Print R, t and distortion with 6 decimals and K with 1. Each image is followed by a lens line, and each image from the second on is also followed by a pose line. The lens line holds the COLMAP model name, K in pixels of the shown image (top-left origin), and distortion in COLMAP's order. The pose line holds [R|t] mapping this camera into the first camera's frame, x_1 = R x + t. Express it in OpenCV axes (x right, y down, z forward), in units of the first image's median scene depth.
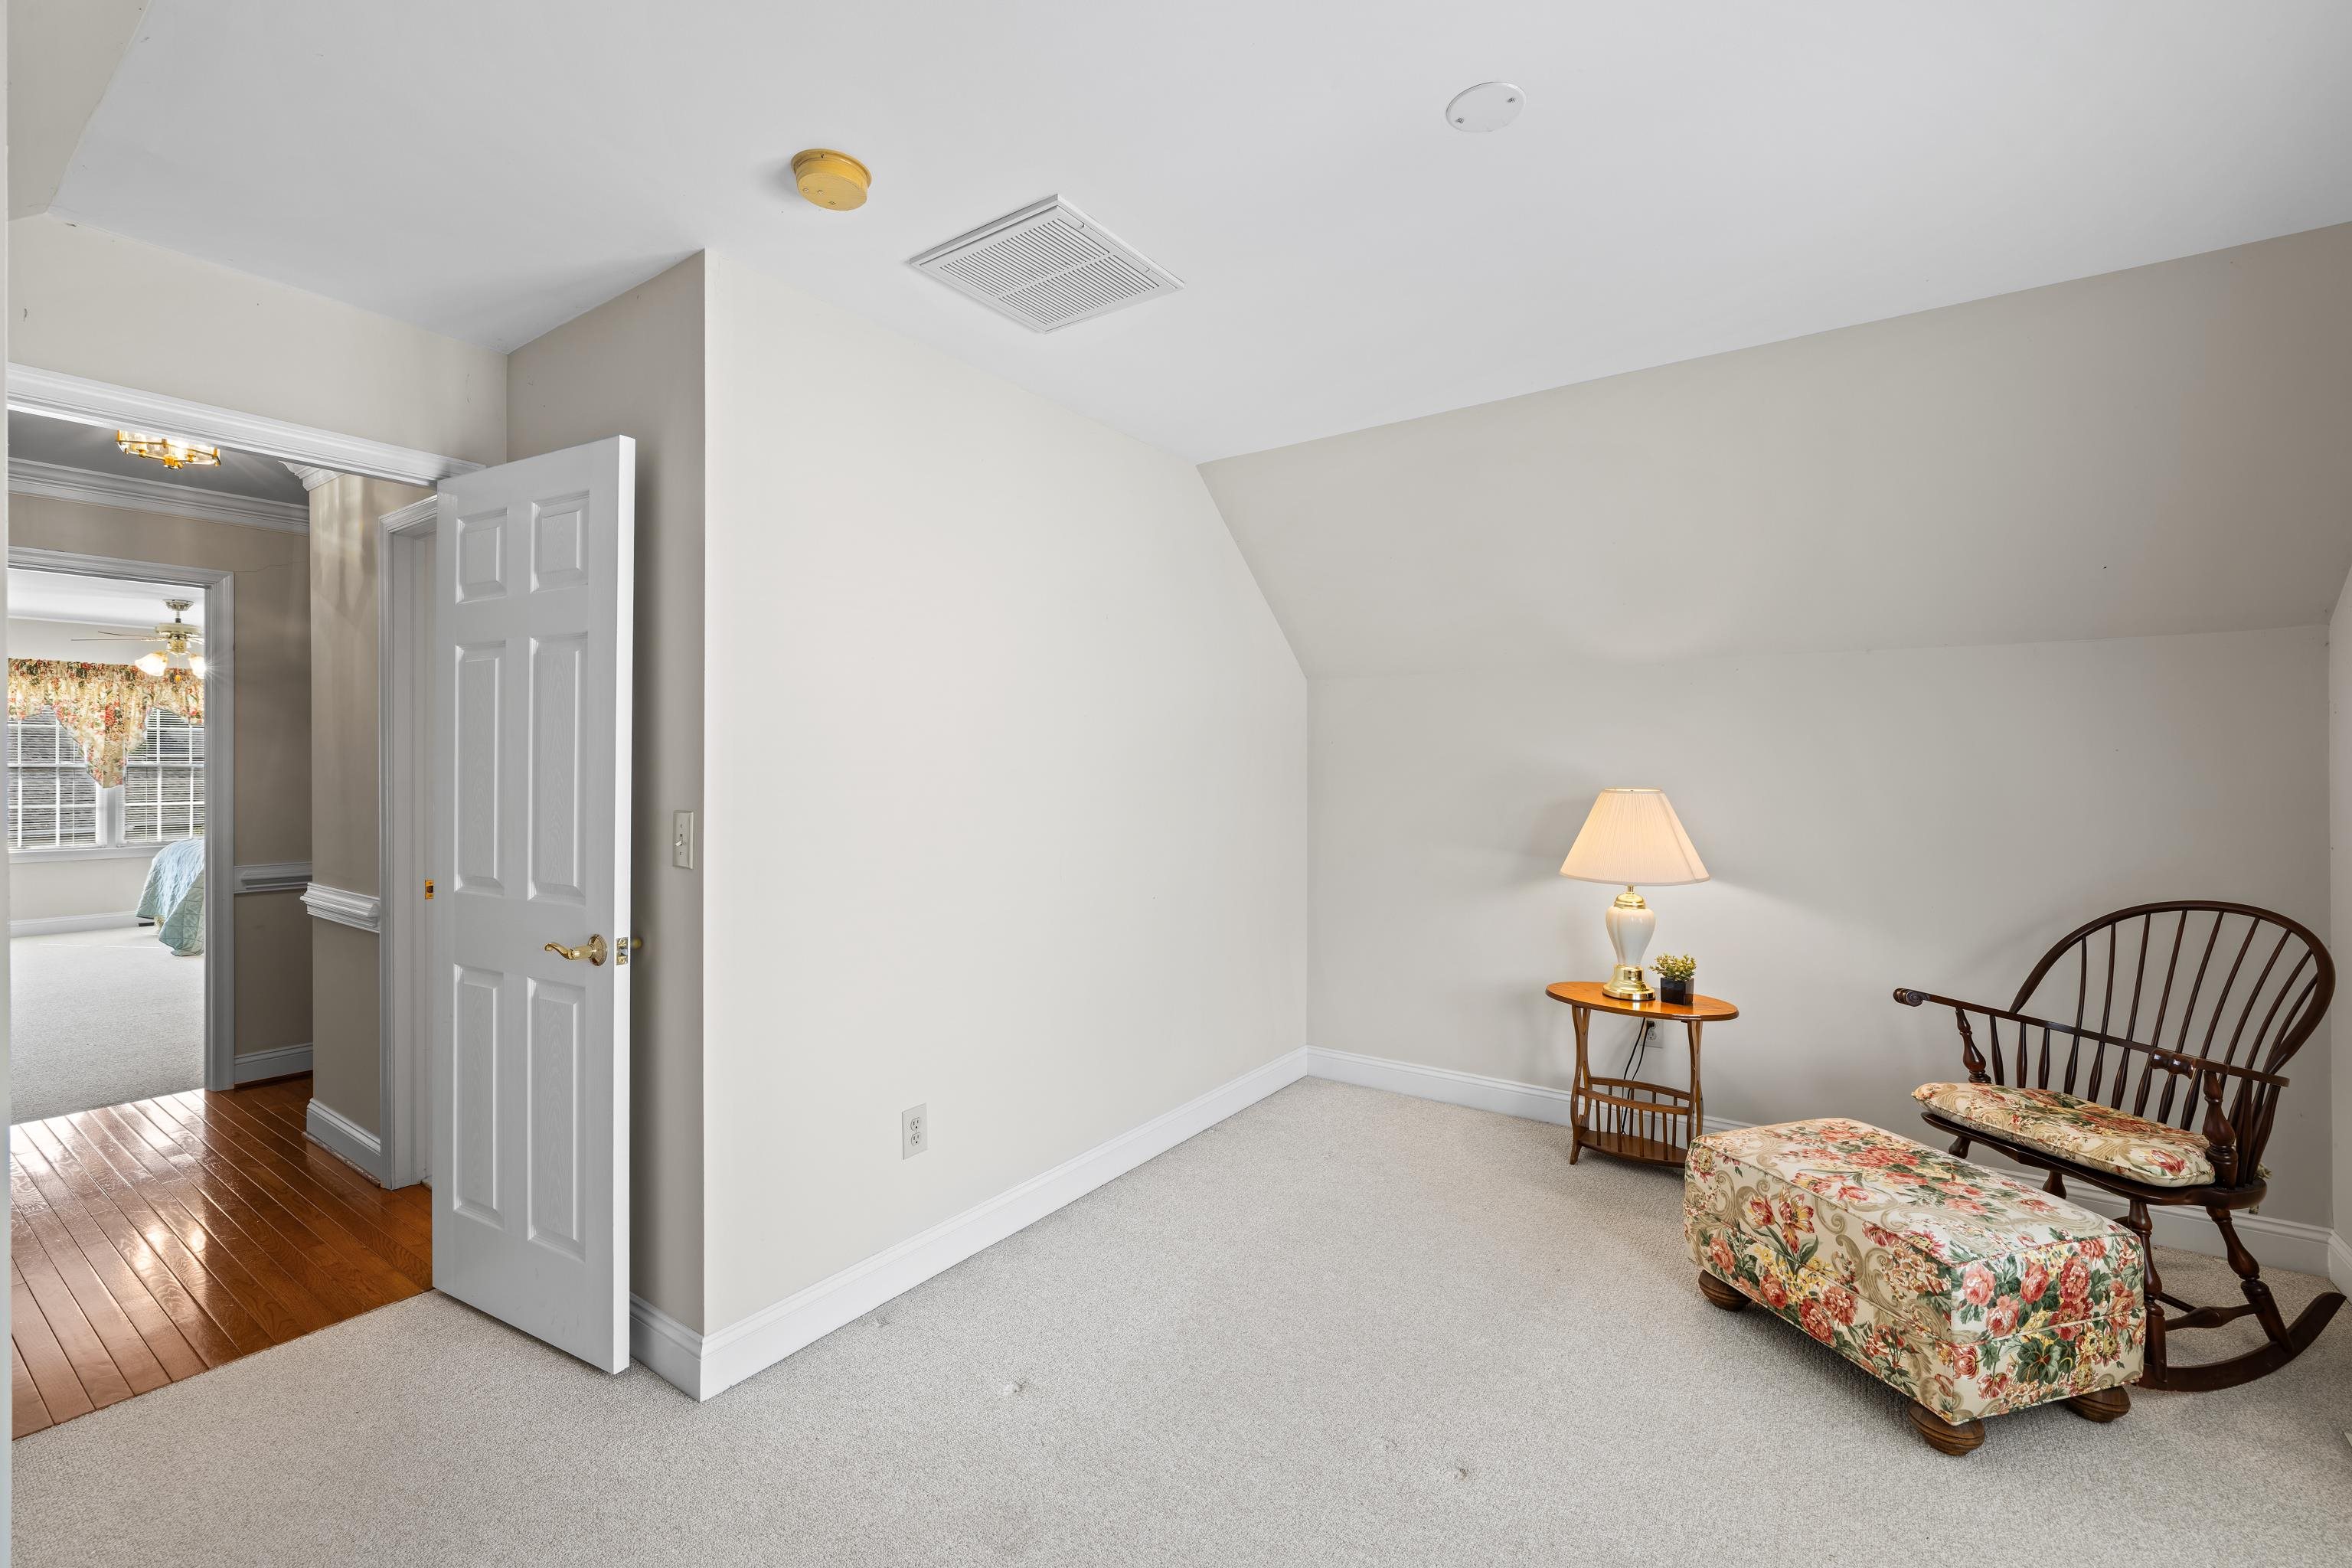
lens RADIAL K [[1020.4, 0, 1191.8], [0, 1020.4, 777.6], [0, 0, 1]] dist [0.000582, 0.000162]
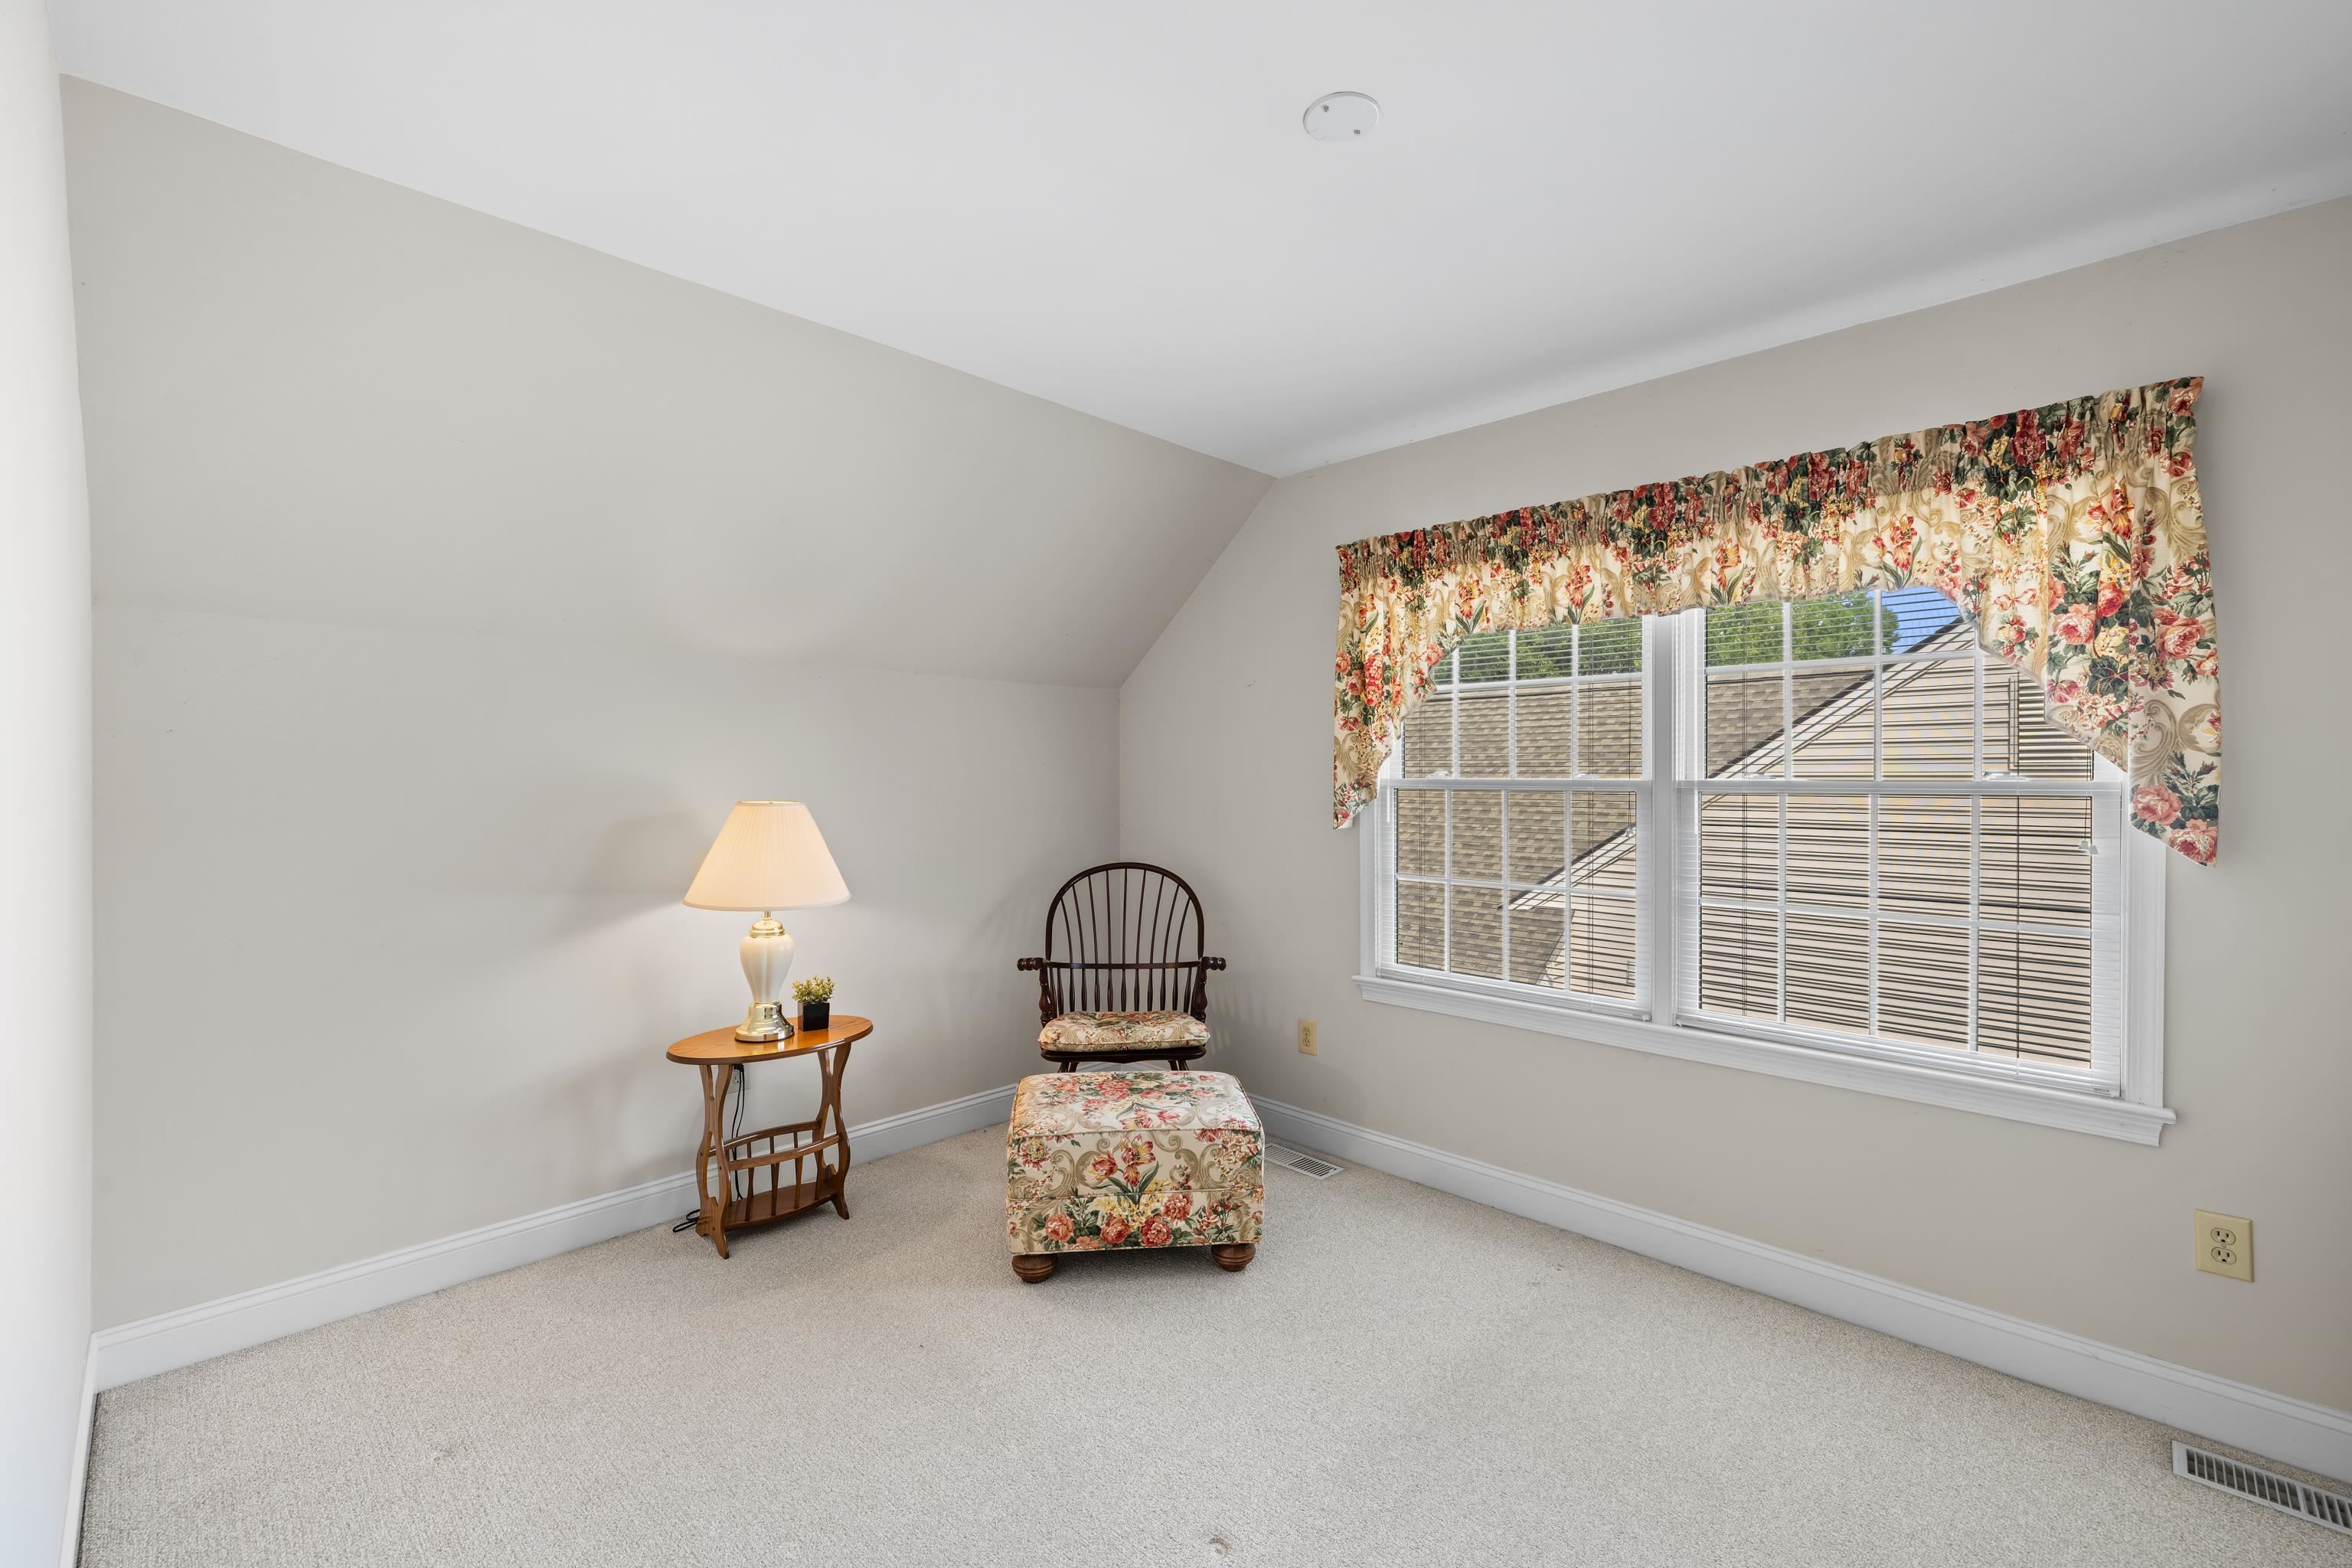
lens RADIAL K [[1000.1, 0, 1178.1], [0, 1000.1, 772.6], [0, 0, 1]] dist [0.000633, 0.000198]
pose [[0.164733, 0.000186, 0.986338, -0.536714], [0.010435, 0.999944, -0.001931, -0.012619], [-0.986283, 0.010610, 0.164721, 0.739116]]
